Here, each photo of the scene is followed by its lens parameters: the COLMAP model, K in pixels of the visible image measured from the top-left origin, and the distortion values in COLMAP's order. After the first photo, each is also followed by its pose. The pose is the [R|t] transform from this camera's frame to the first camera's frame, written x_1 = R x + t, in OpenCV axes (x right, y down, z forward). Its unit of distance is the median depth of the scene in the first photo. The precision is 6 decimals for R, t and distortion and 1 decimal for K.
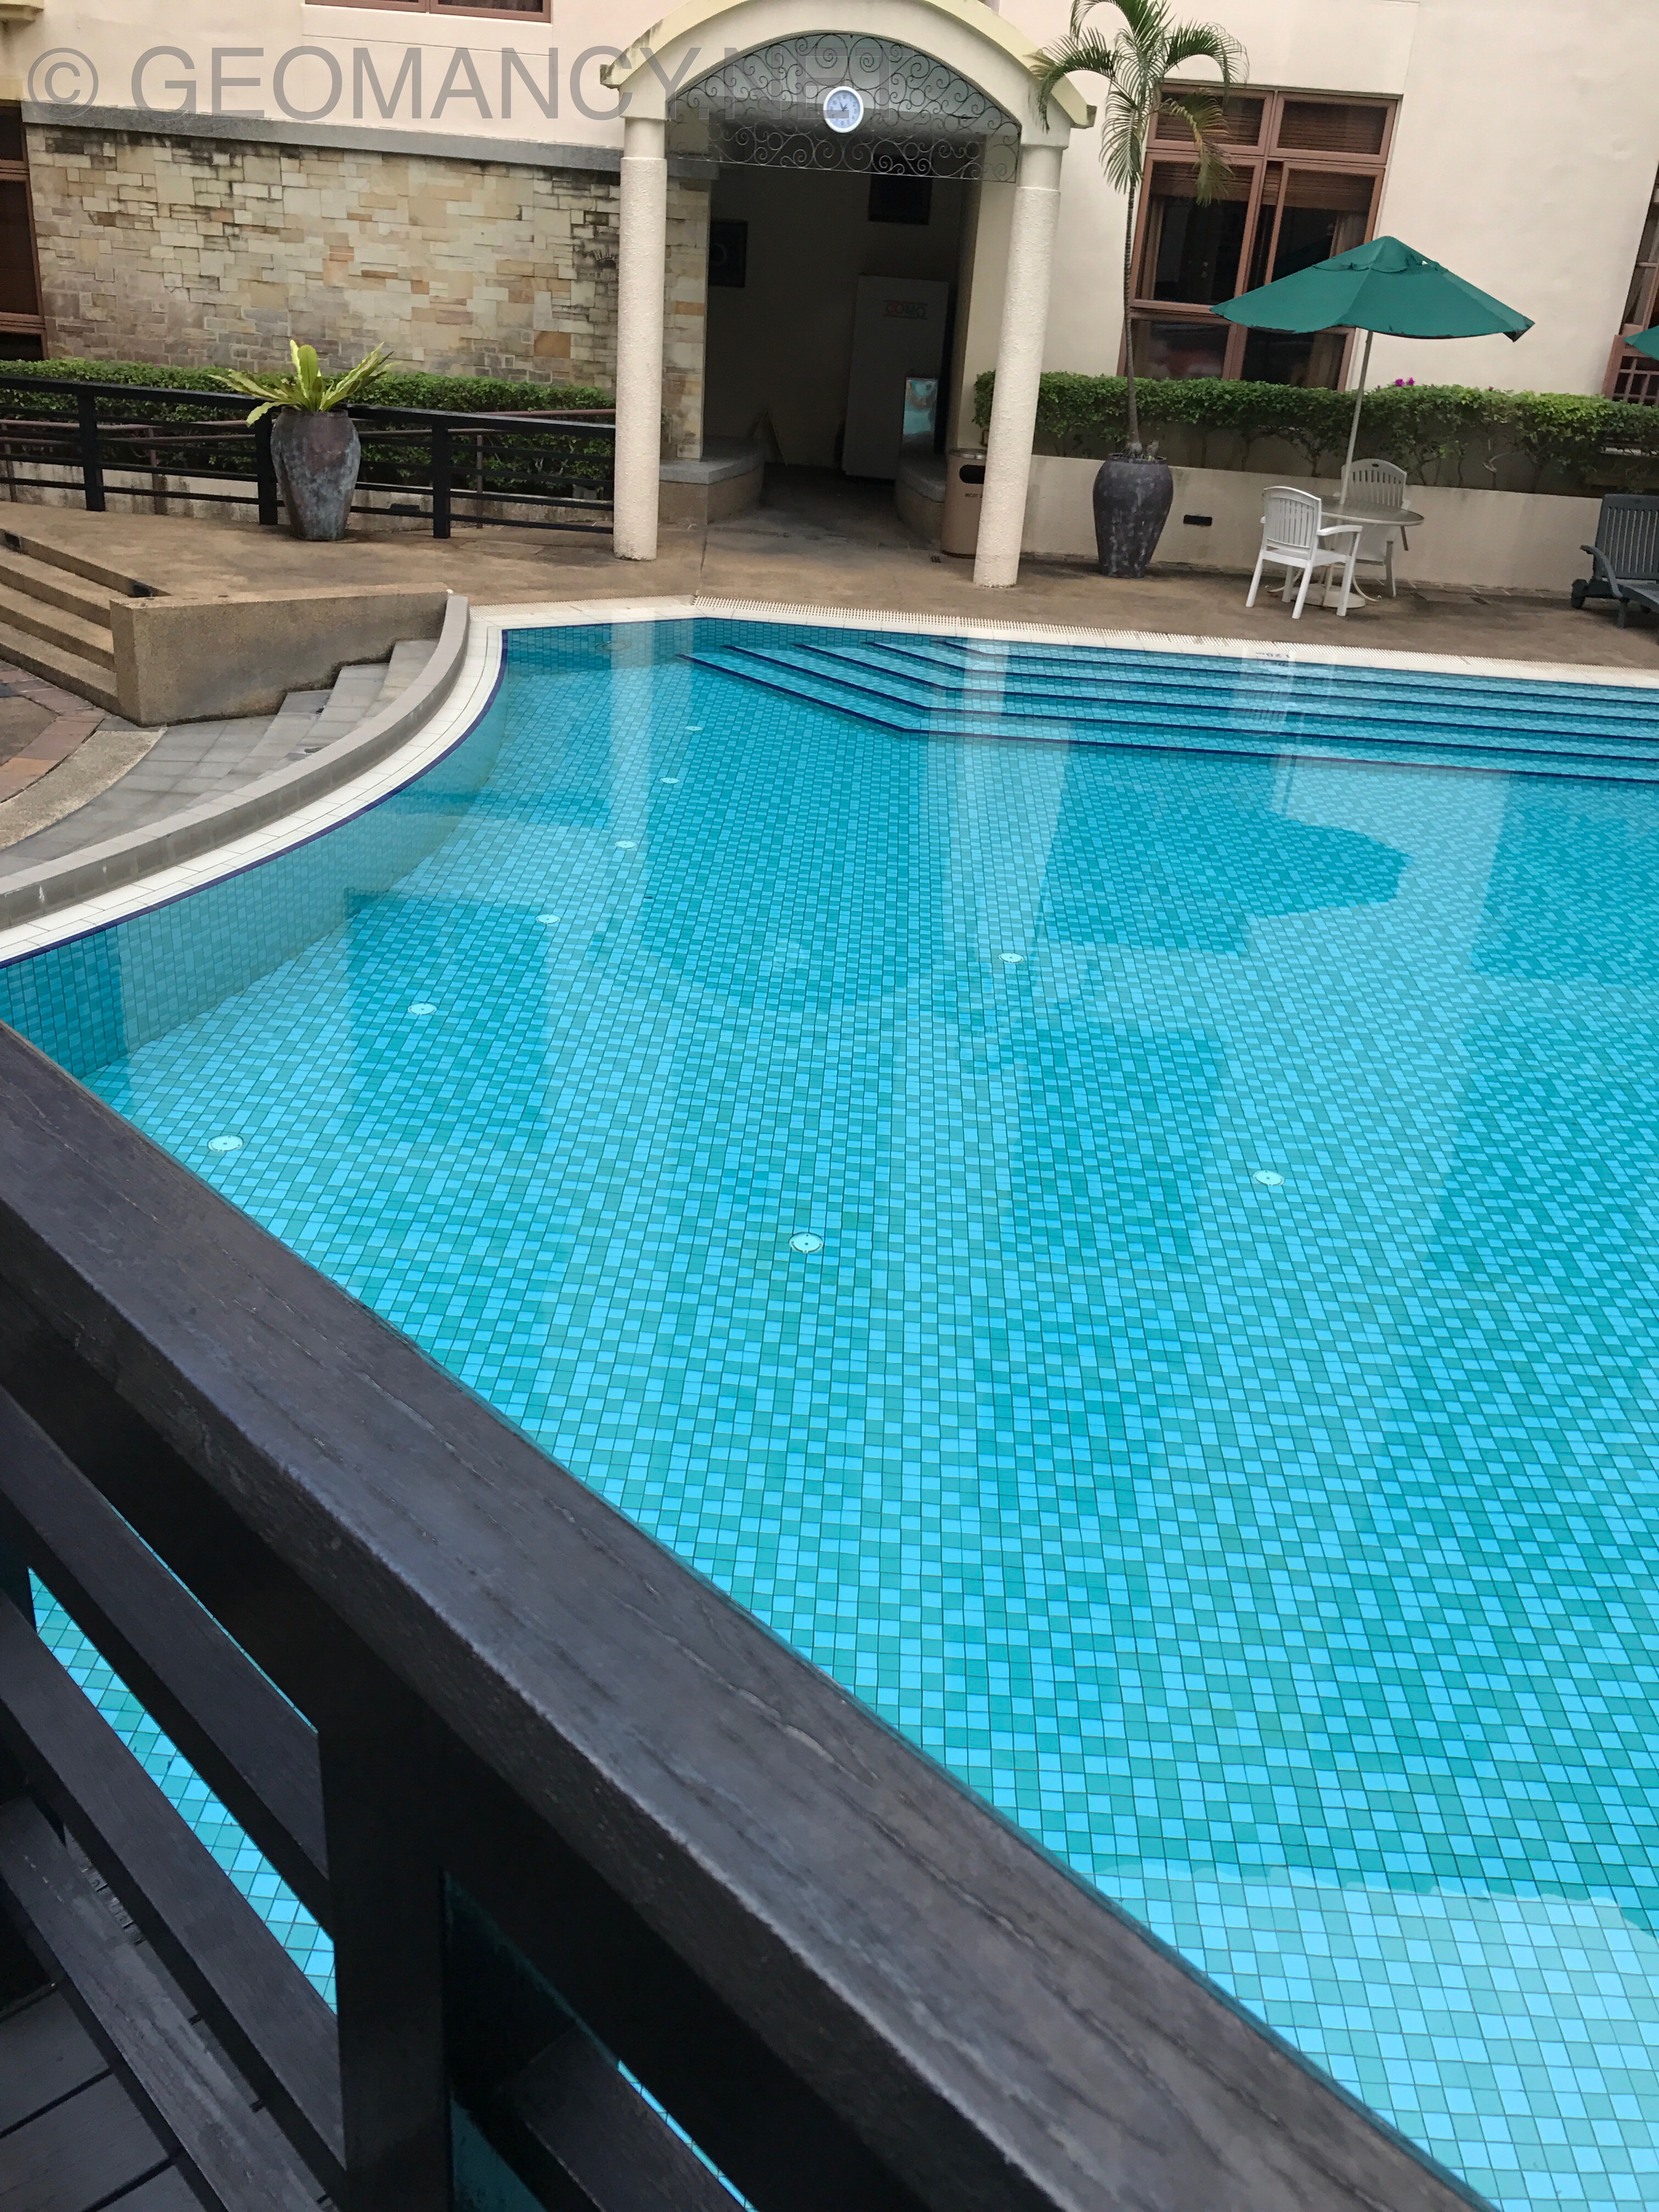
lens RADIAL K [[1785.4, 0, 857.0], [0, 1785.4, 1121.1], [0, 0, 1]] dist [0.006426, 0.003310]
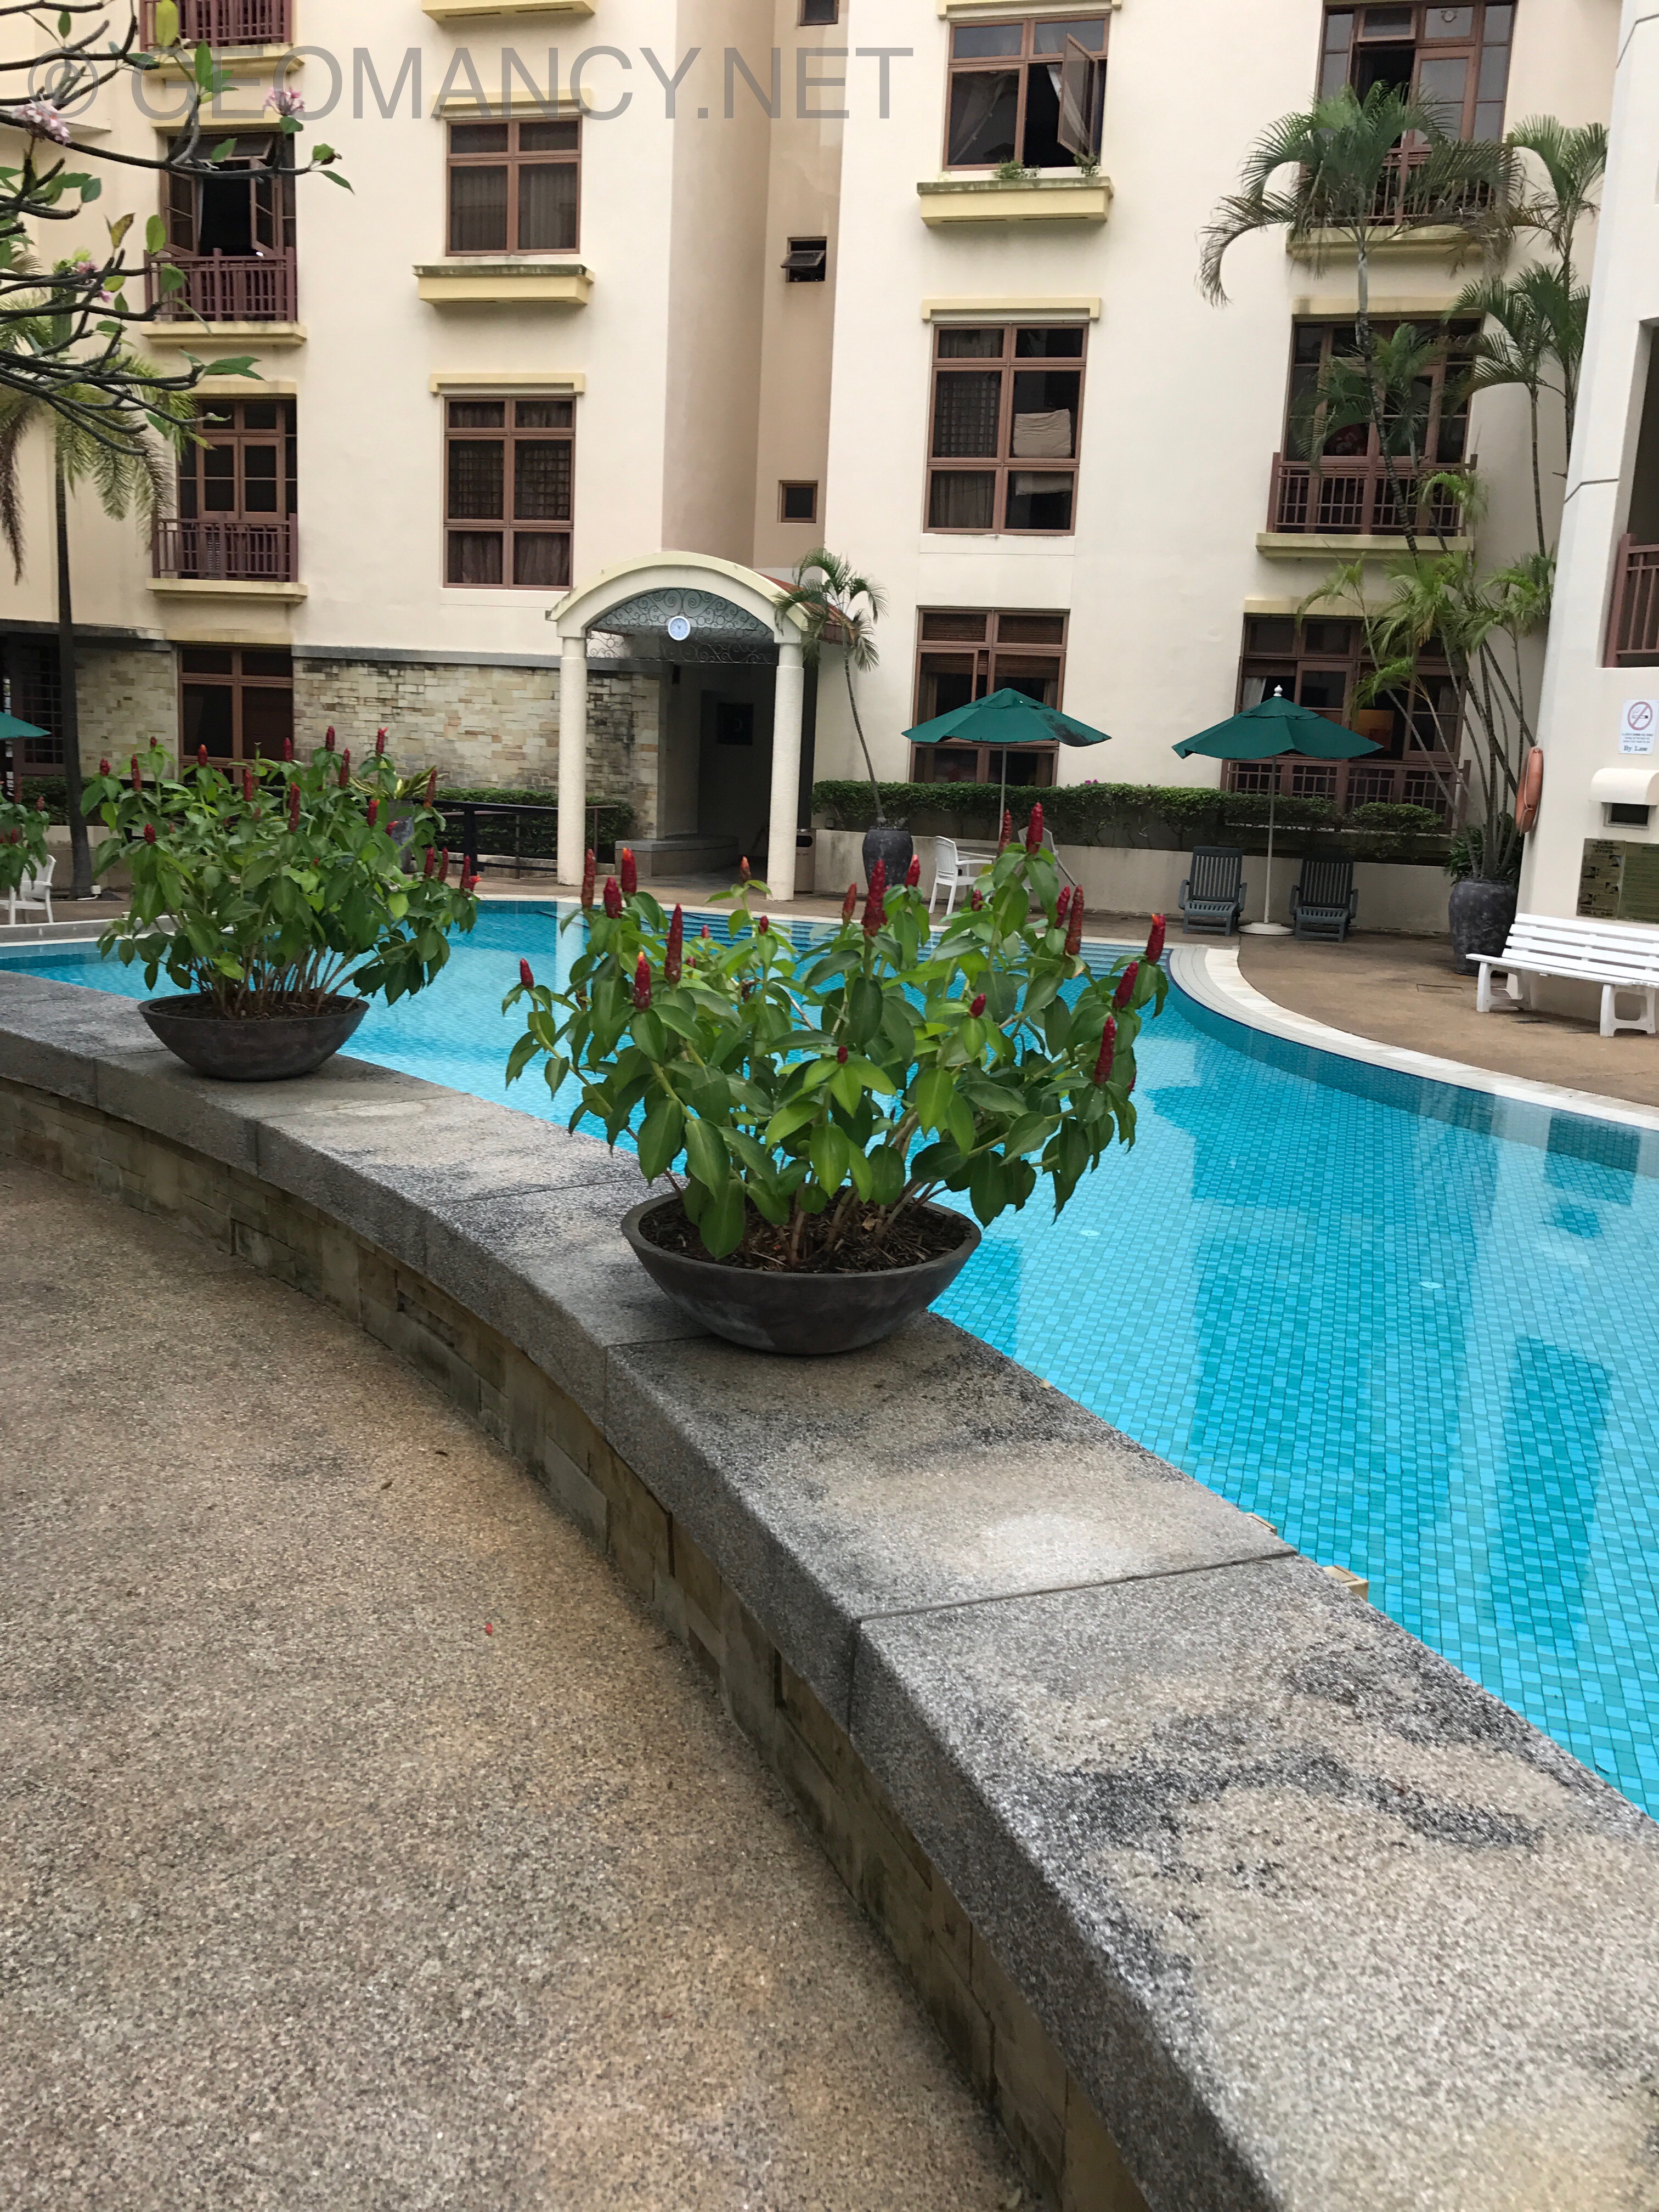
lens RADIAL K [[1785.4, 0, 857.0], [0, 1785.4, 1121.1], [0, 0, 1]] dist [0.006426, 0.003310]
pose [[0.965337, 0.031827, -0.259057, 0.517719], [-0.095620, 0.966657, -0.237551, 0.231301], [0.242859, 0.254088, 0.936194, -0.365092]]
